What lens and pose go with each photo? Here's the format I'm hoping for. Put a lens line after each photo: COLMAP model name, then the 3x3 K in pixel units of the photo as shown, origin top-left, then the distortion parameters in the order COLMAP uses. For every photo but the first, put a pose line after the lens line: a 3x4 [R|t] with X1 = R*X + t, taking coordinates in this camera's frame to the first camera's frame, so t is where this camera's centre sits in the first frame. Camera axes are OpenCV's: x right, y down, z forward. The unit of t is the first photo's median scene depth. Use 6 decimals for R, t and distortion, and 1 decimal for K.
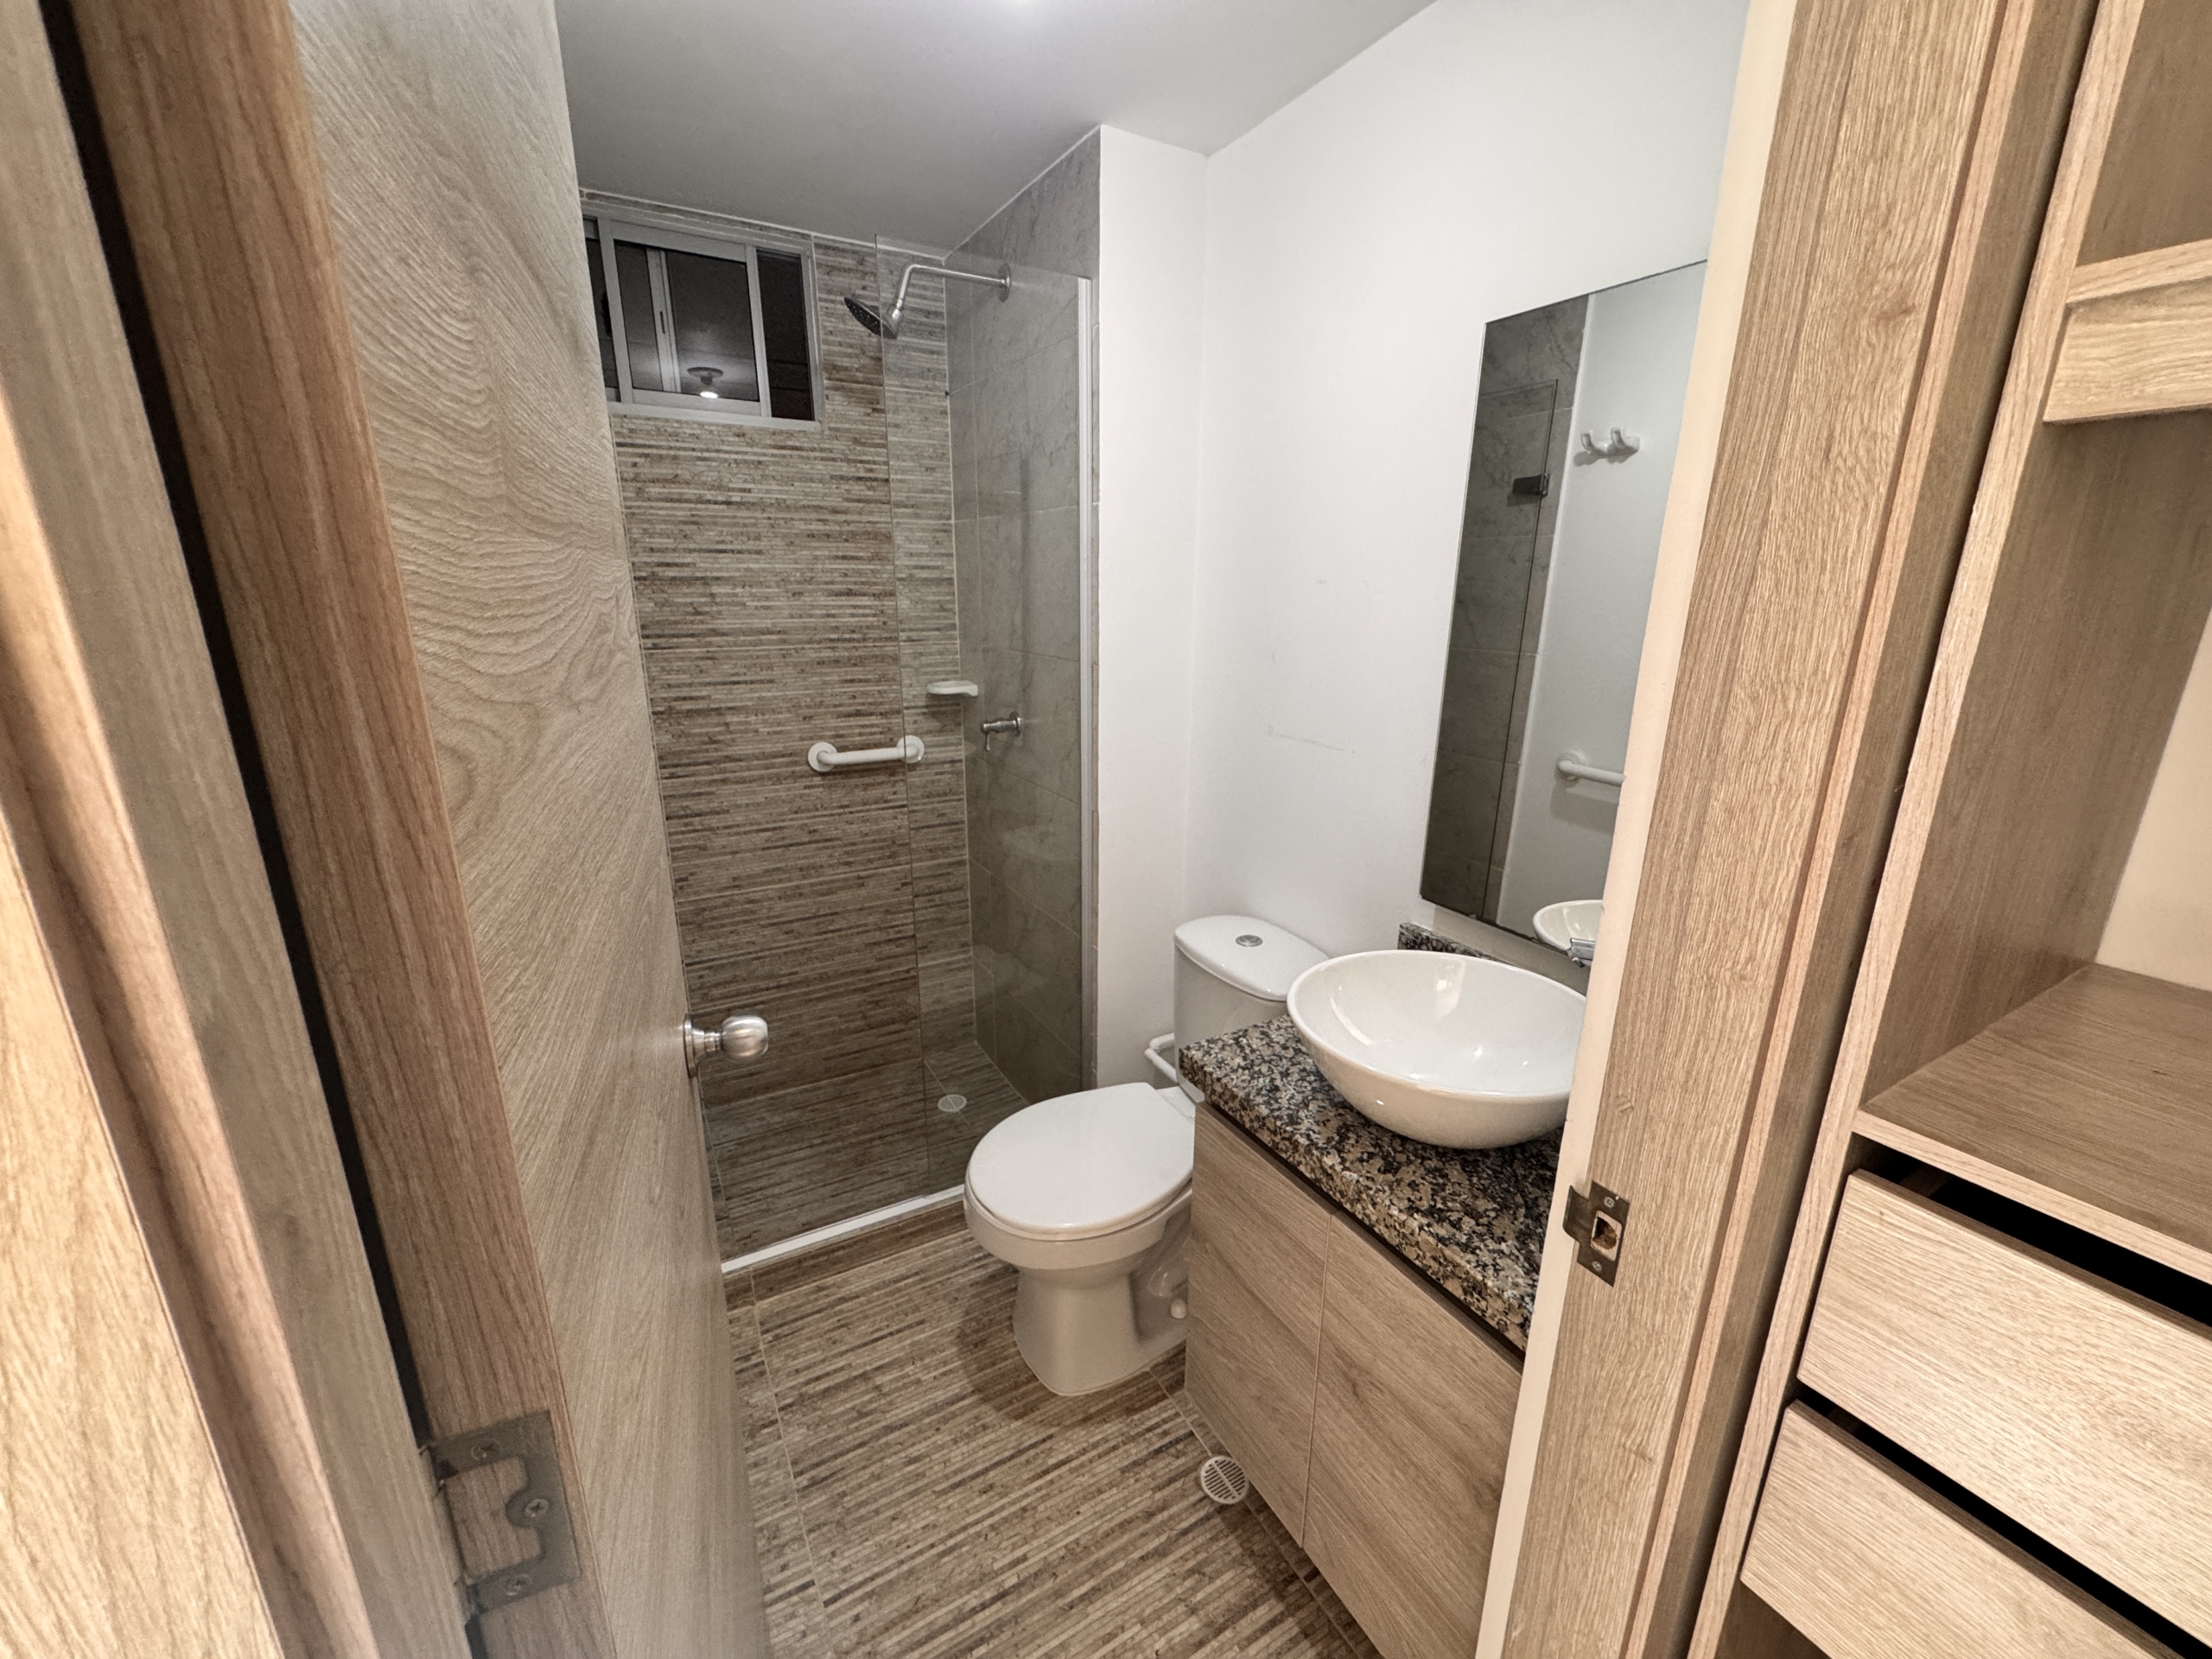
lens RADIAL K [[881.4, 0, 1102.2], [0, 881.4, 828.9], [0, 0, 1]] dist [-0.000650, 0.000449]
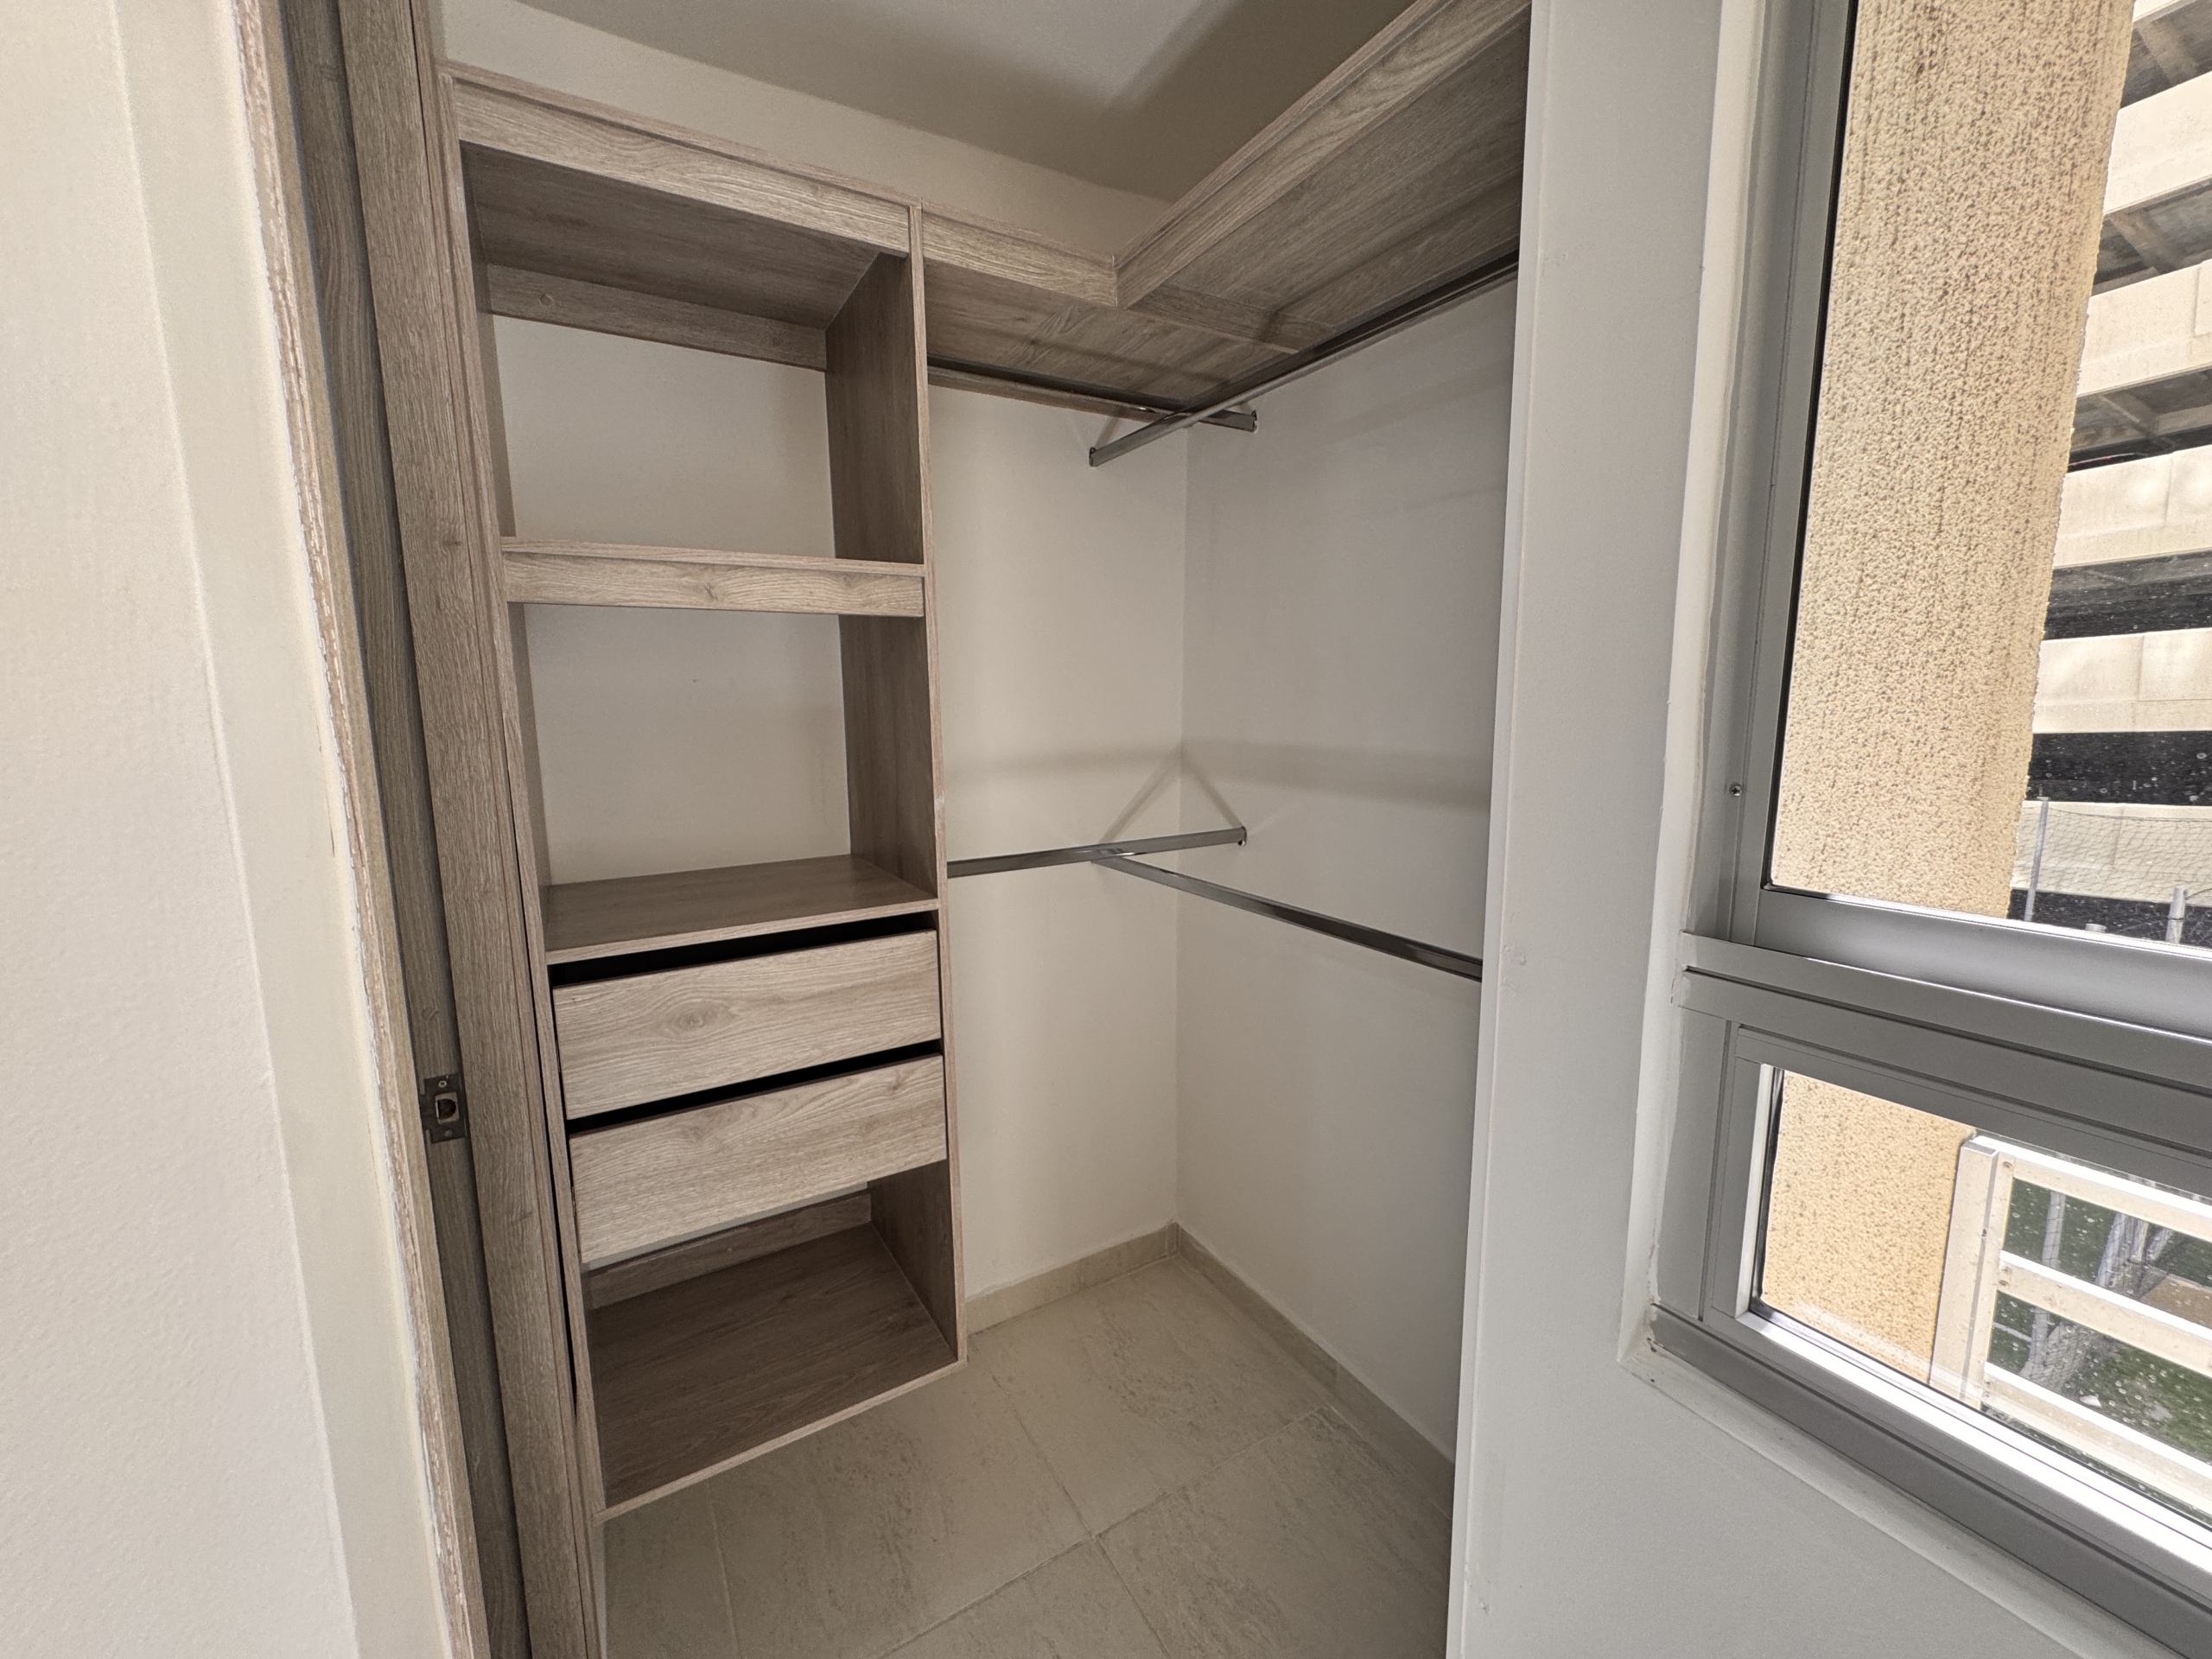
lens RADIAL K [[881.4, 0, 1113.5], [0, 881.4, 830.1], [0, 0, 1]] dist [-0.000650, 0.000449]
pose [[-0.034645, -0.146661, 0.988580, -0.970677], [0.274707, 0.949674, 0.150517, 0.122531], [-0.960904, 0.276784, 0.007387, -0.231788]]
